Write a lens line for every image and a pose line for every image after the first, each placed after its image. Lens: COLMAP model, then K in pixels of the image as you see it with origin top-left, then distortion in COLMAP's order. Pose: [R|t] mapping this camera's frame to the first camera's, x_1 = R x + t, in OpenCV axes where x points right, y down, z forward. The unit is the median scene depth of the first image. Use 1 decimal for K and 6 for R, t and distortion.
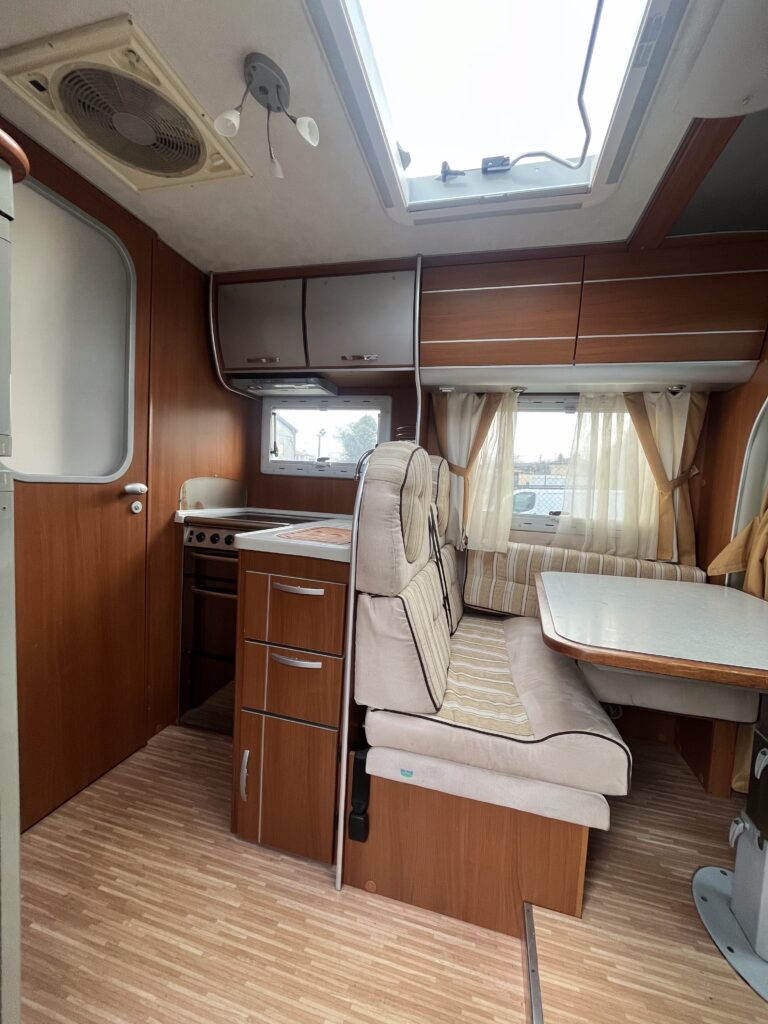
lens RADIAL K [[411.0, 0, 388.1], [0, 411.0, 512.9], [0, 0, 1]] dist [-0.004103, 0.000173]
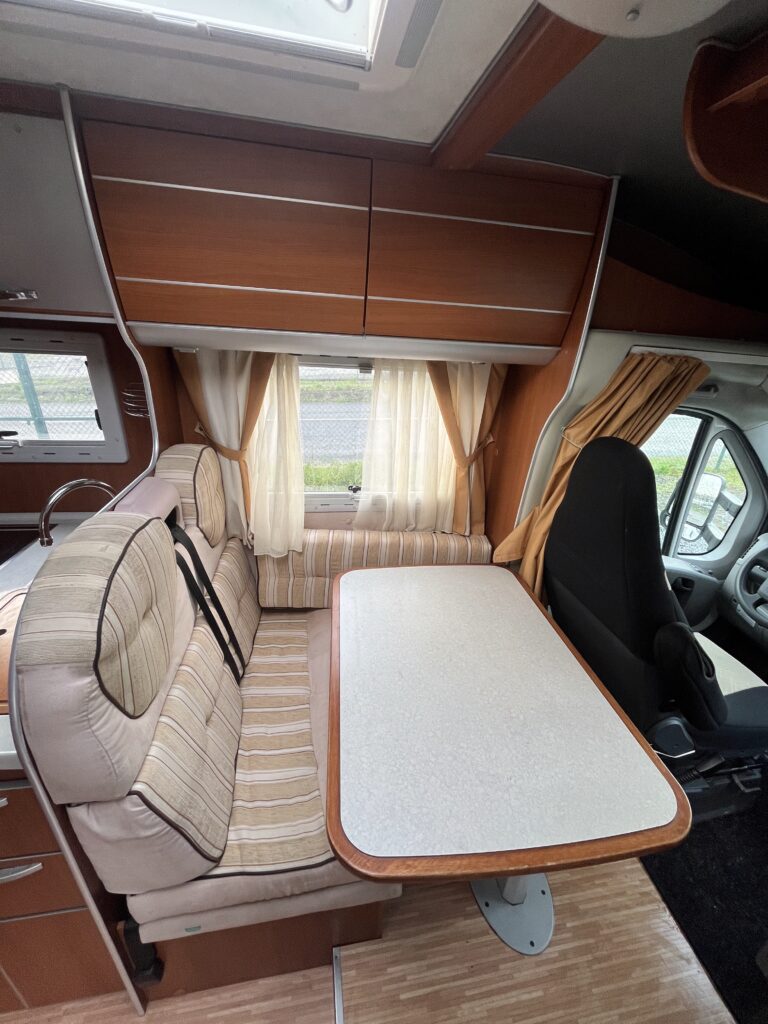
lens RADIAL K [[411.0, 0, 387.3], [0, 411.0, 512.3], [0, 0, 1]] dist [-0.004103, 0.000173]
pose [[0.910962, -0.168172, 0.376652, 0.180043], [0.018268, 0.928669, 0.370459, -0.370150], [-0.412086, -0.330593, 0.849054, 0.290016]]
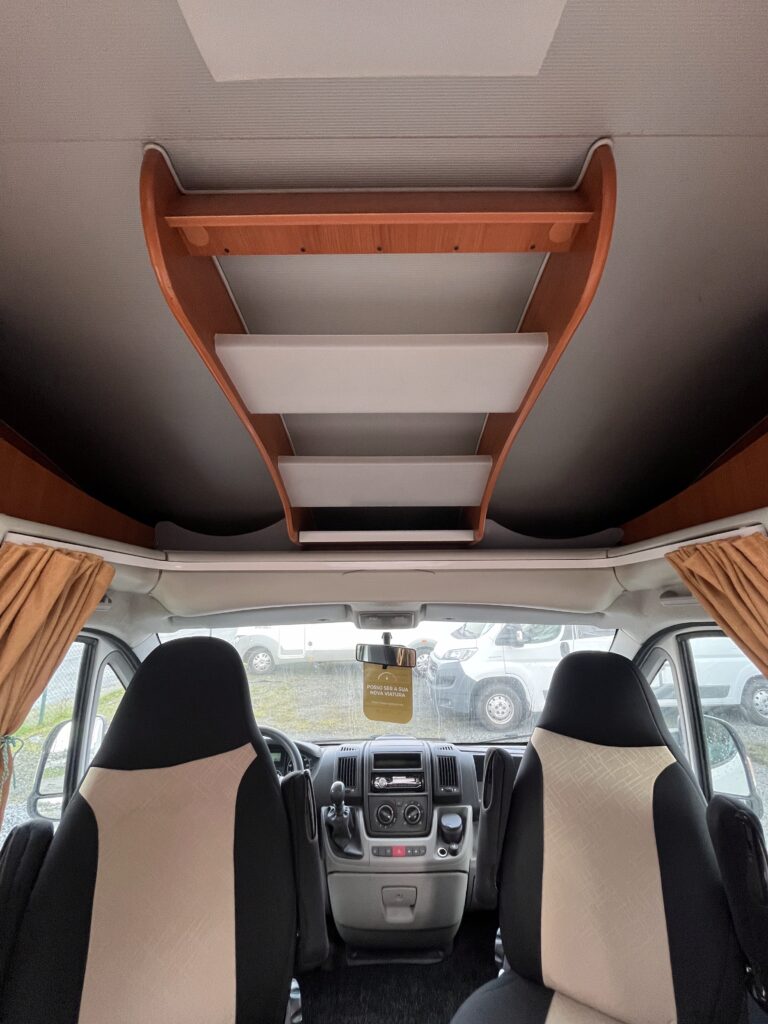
lens RADIAL K [[411.0, 0, 387.1], [0, 411.0, 512.4], [0, 0, 1]] dist [-0.004103, 0.000173]
pose [[-0.253358, 0.156747, 0.954589, 0.379327], [0.046068, 0.987621, -0.149944, -0.292718], [-0.966275, 0.005987, -0.257443, 0.564400]]
